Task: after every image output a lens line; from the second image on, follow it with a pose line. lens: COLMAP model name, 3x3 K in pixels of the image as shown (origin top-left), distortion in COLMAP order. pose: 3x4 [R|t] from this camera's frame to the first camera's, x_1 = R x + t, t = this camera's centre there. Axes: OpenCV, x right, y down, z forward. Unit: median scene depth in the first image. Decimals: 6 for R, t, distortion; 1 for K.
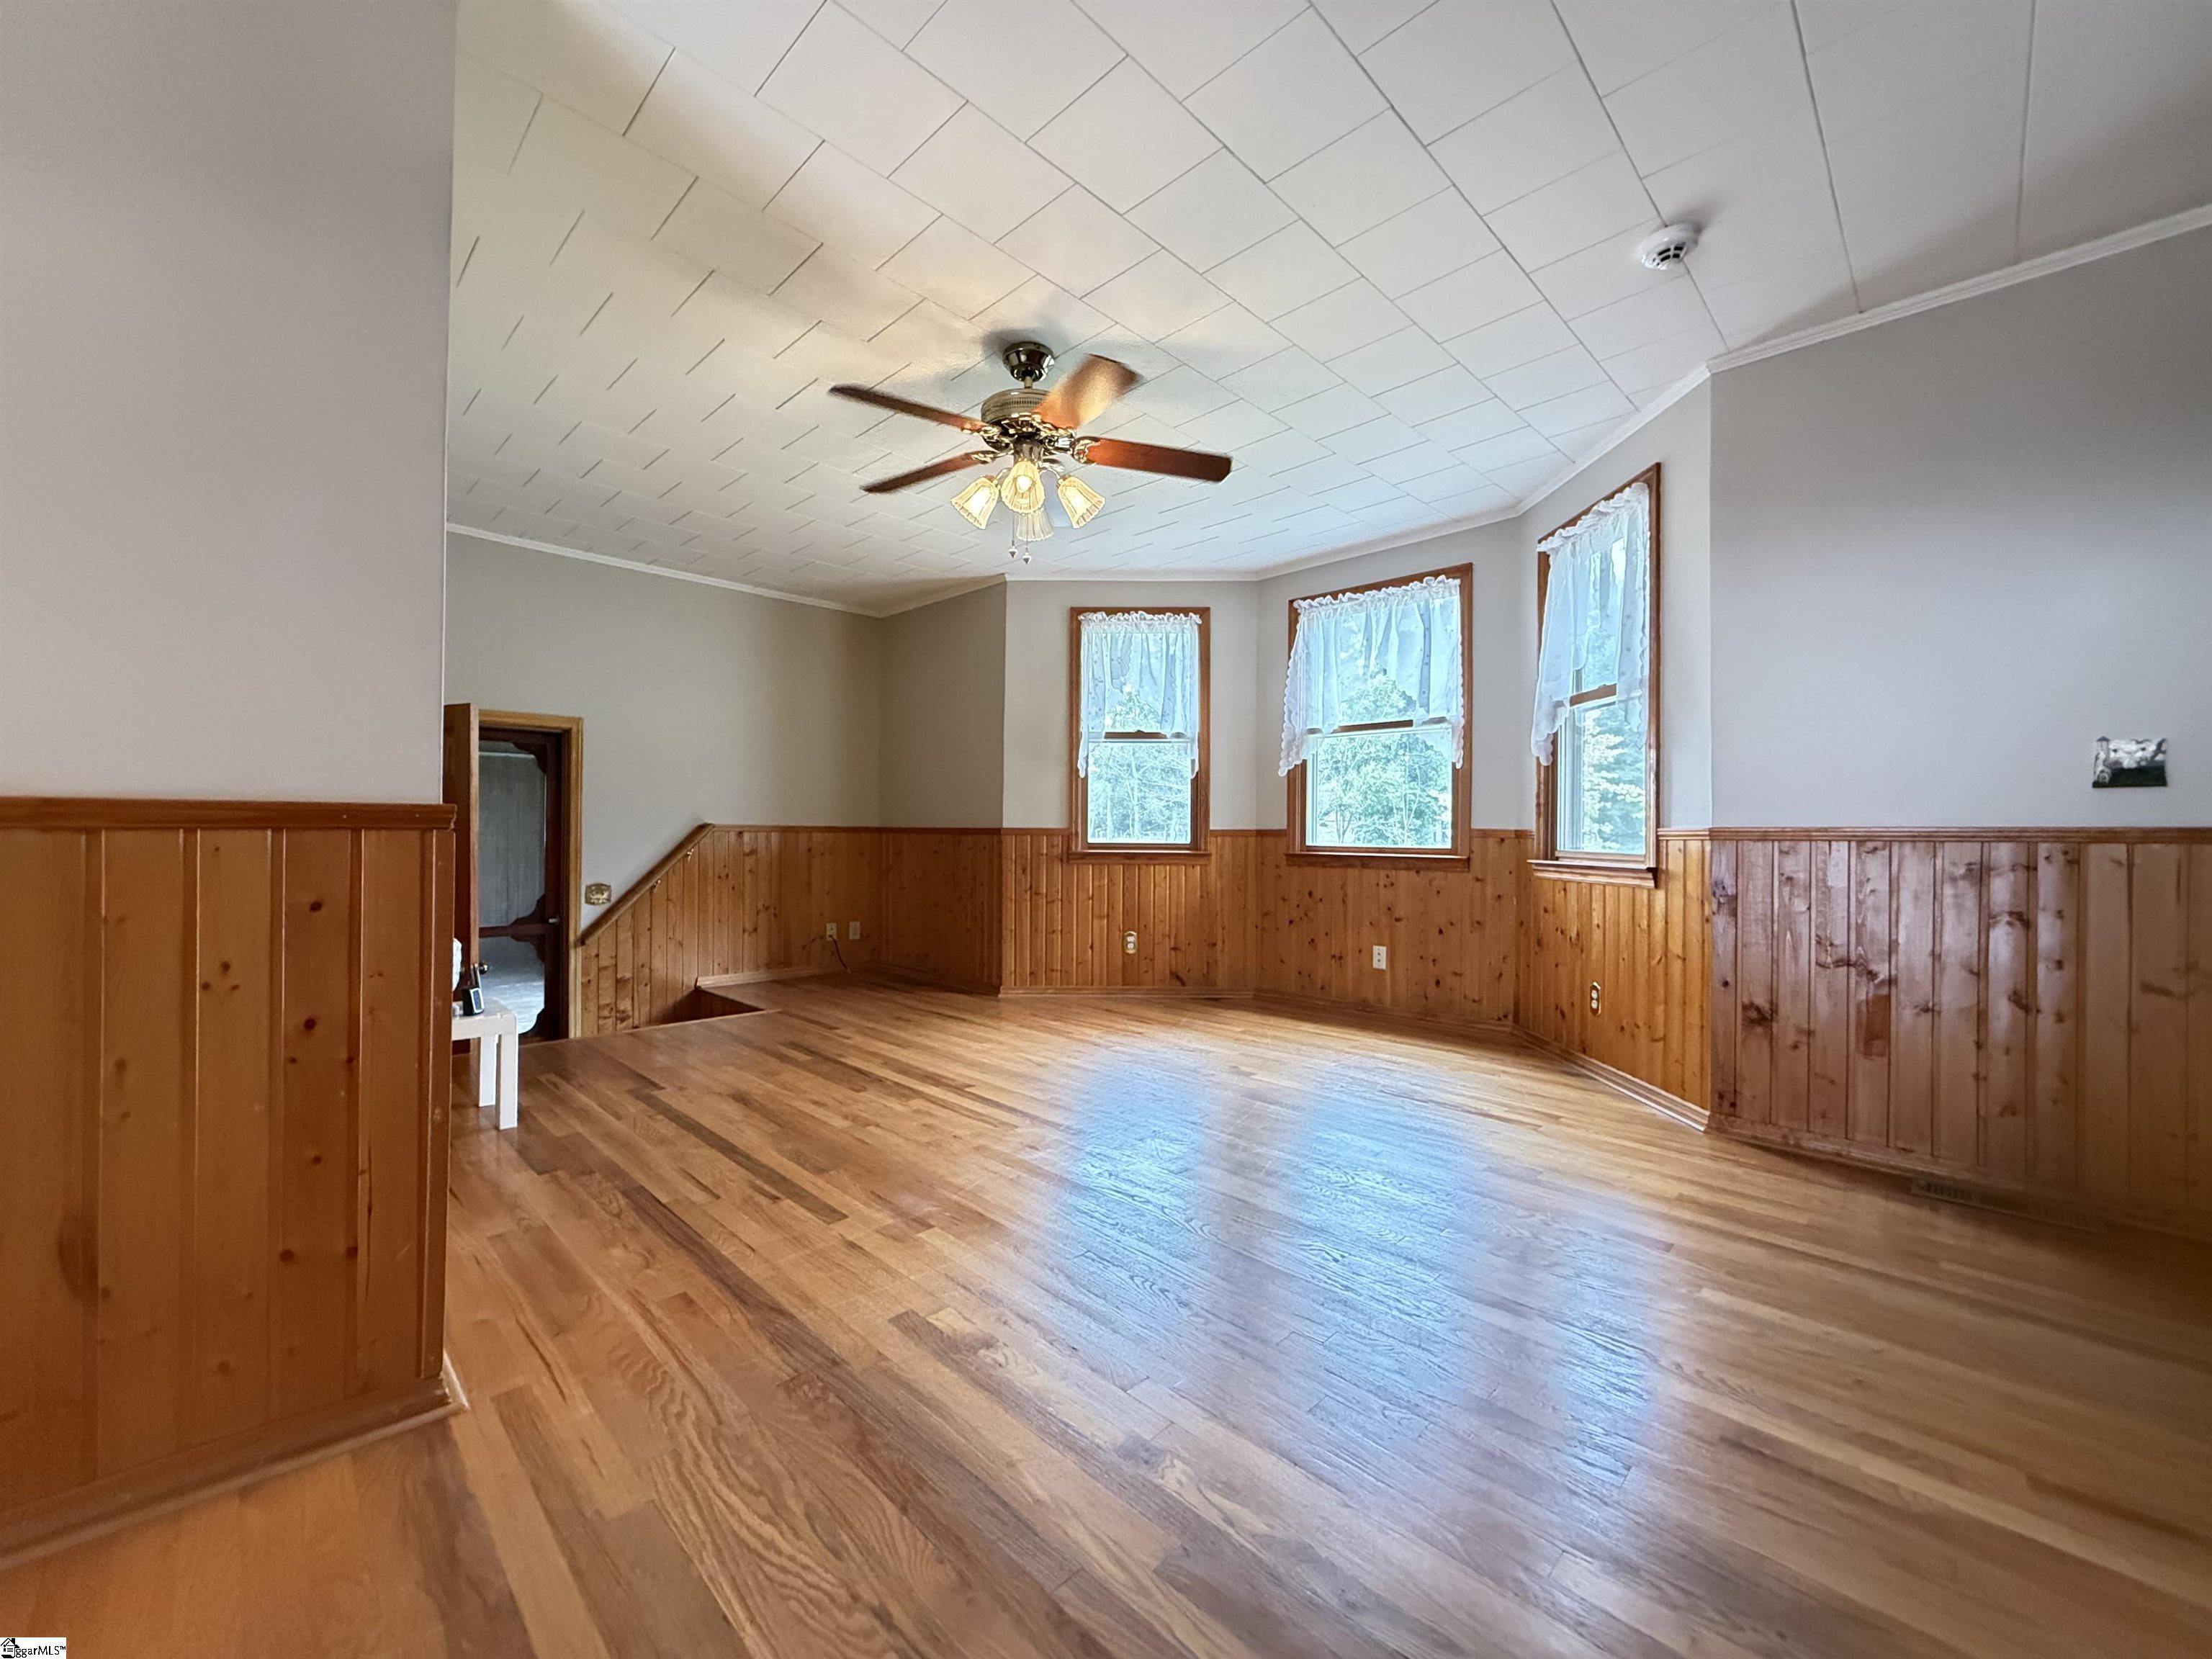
lens RADIAL K [[879.4, 0, 1097.1], [0, 879.4, 829.8], [0, 0, 1]] dist [-0.002584, 0.000346]
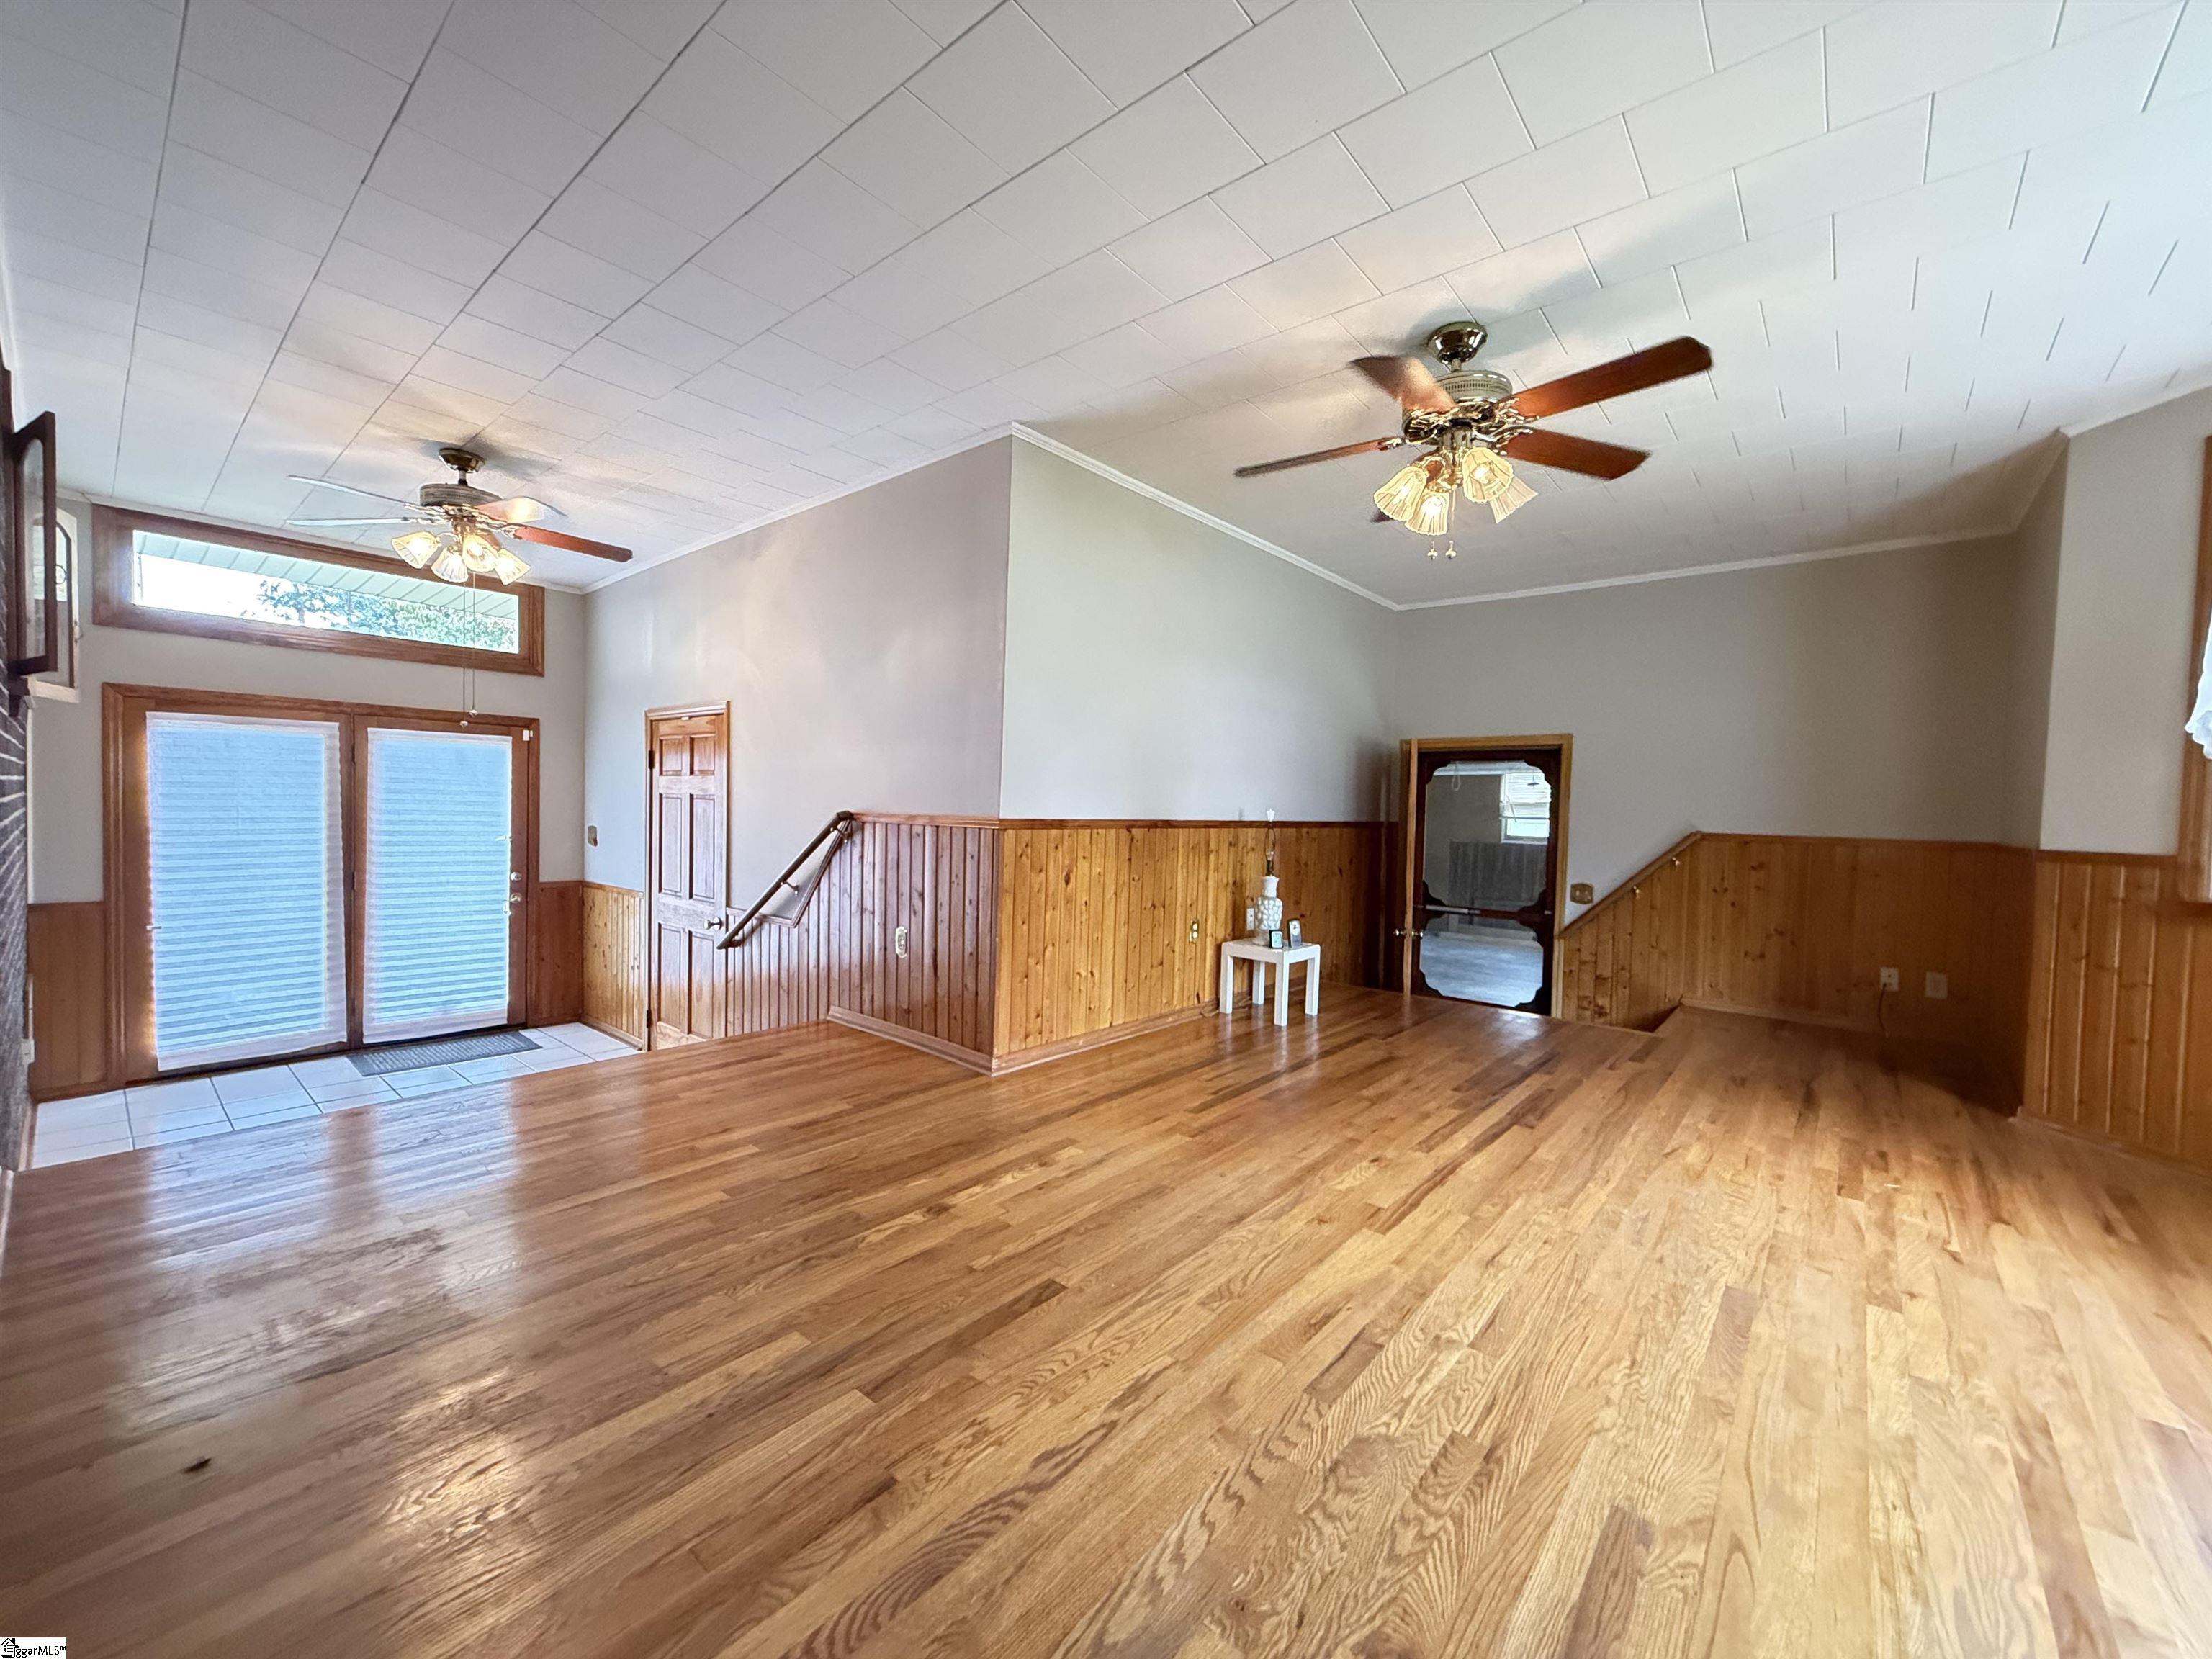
lens RADIAL K [[879.4, 0, 1098.8], [0, 879.4, 834.4], [0, 0, 1]] dist [-0.002584, 0.000346]
pose [[0.069012, 0.026142, -0.997273, 0.487652], [-0.020550, 0.999482, 0.024778, -0.015547], [0.997404, 0.018784, 0.069513, 0.331715]]
